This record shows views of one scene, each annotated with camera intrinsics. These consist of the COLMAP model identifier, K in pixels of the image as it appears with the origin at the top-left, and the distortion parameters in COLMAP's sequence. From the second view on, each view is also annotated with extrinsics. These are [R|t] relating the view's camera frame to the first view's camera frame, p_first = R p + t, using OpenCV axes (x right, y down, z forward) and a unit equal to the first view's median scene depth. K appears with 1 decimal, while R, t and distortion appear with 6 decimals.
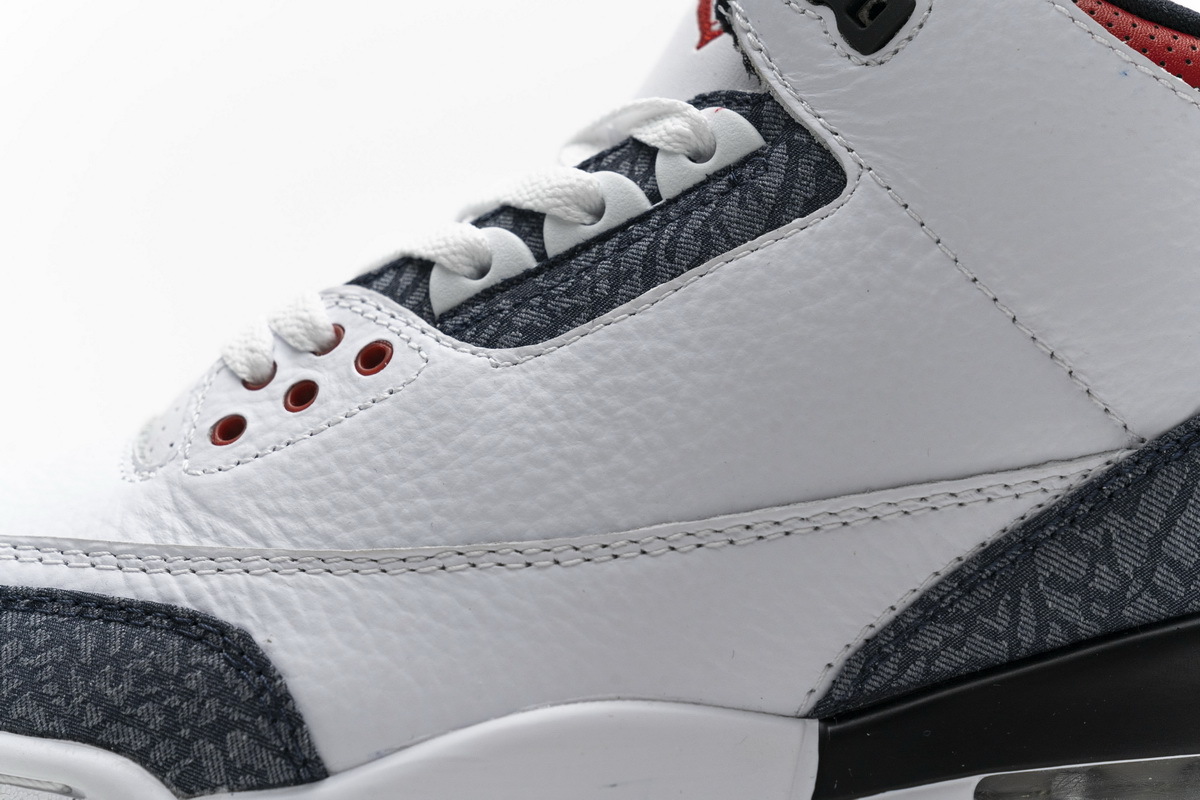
lens RADIAL K [[2358.7, 0, 600.0], [0, 2358.7, 400.0], [0, 0, 1]] dist [0.024591, -0.036374]
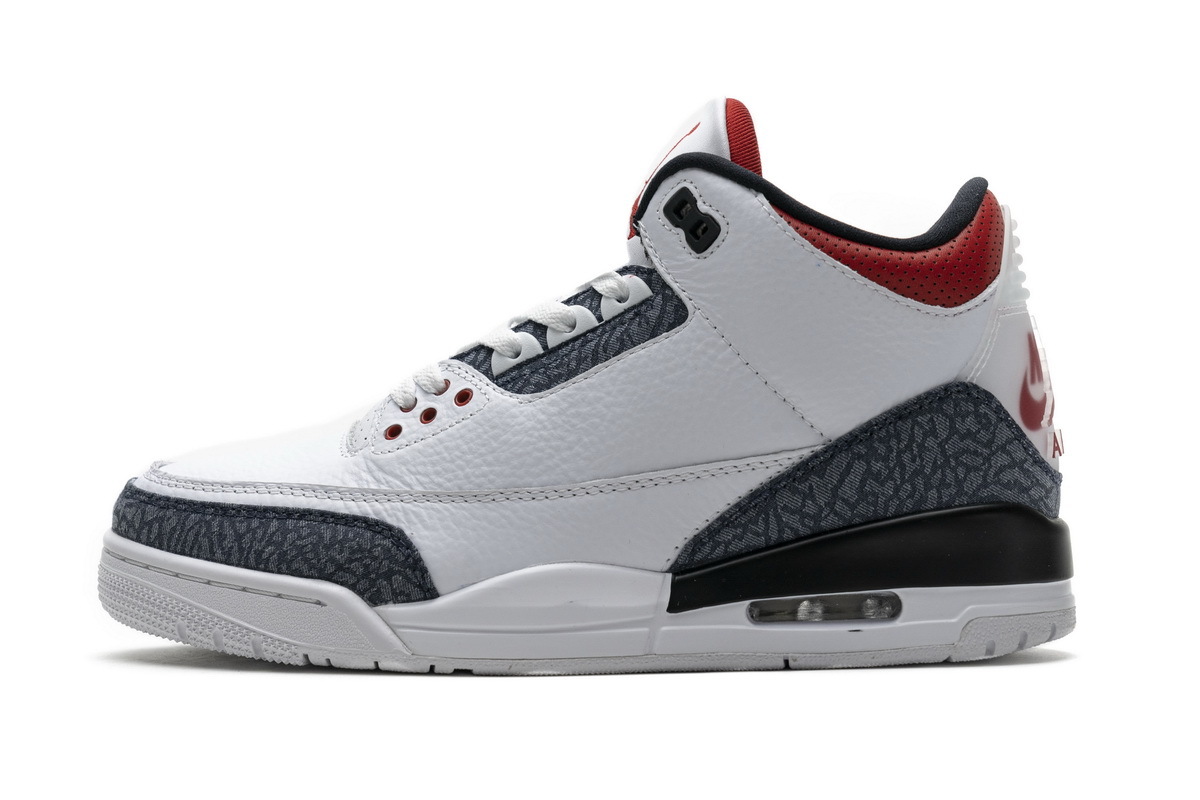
lens RADIAL K [[2337.6, 0, 592.0], [0, 2337.6, 422.9], [0, 0, 1]] dist [0.050331, 0.007049]
pose [[0.997059, 0.004108, -0.076533, 0.178580], [-0.001327, 0.999338, 0.036354, -0.072968], [0.076631, -0.036146, 0.996404, -1.060948]]
